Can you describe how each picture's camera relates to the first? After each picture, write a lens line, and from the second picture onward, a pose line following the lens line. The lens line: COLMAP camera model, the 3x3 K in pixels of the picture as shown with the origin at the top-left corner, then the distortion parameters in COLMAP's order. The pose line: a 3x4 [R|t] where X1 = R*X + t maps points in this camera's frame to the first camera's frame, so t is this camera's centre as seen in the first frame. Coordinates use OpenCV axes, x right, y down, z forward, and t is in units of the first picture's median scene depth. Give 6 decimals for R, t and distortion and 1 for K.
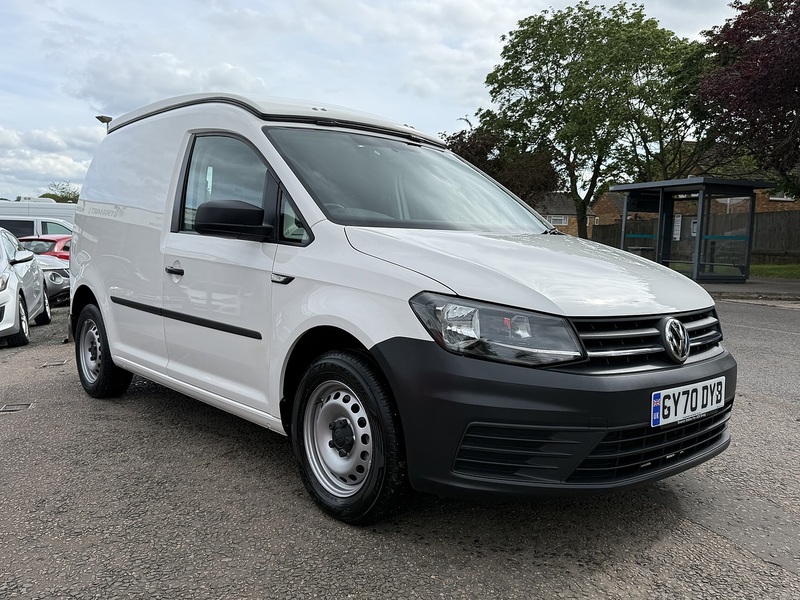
lens RADIAL K [[693.7, 0, 400.0], [0, 693.7, 300.0], [0, 0, 1]] dist [0.011611, -0.001120]
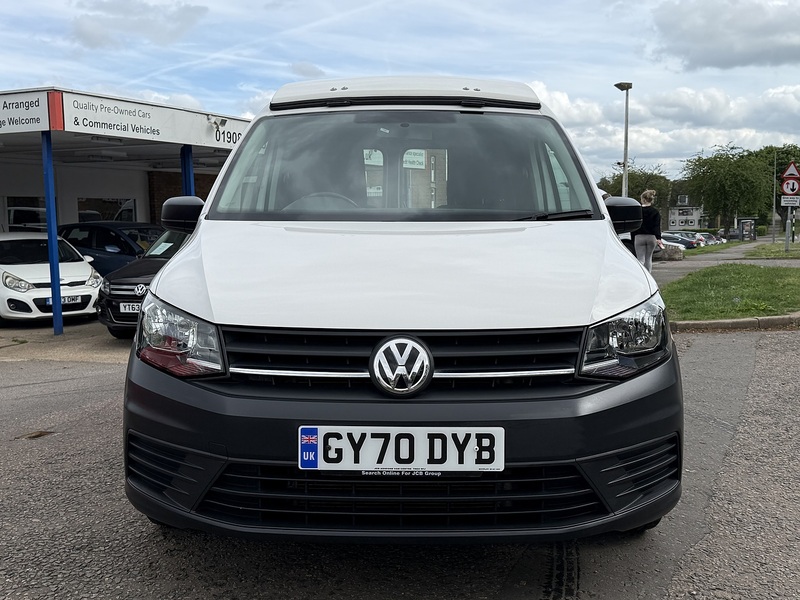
lens RADIAL K [[839.3, 0, 402.9], [0, 839.3, 300.3], [0, 0, 1]] dist [0.147580, -0.297875]
pose [[0.744887, 0.040013, -0.665990, 1.055522], [-0.036148, 0.999154, 0.019599, -0.032914], [0.666210, 0.009475, 0.745704, 0.342603]]
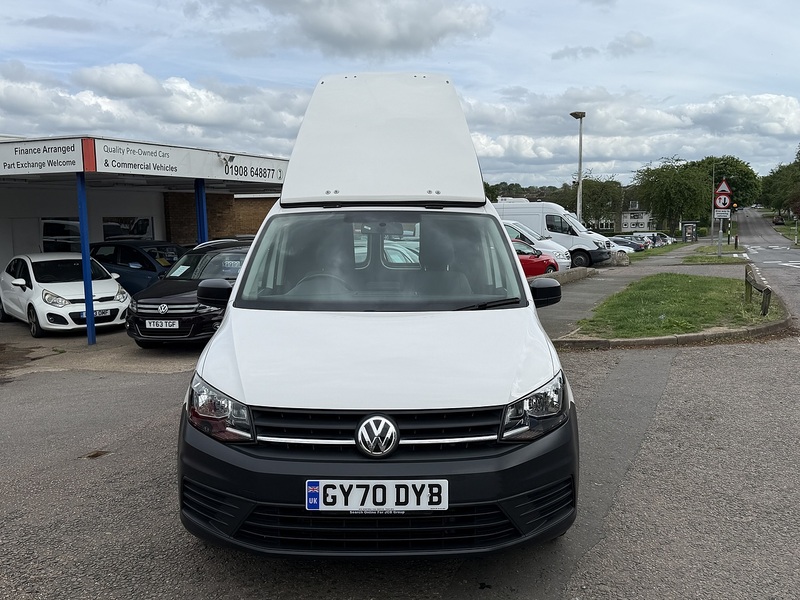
lens RADIAL K [[749.8, 0, 403.9], [0, 749.8, 298.6], [0, 0, 1]] dist [0.156409, -0.327878]
pose [[0.758530, 0.044747, -0.650100, 1.246701], [-0.033222, 0.998998, 0.029999, -0.203388], [0.650791, -0.001157, 0.759256, 0.145782]]
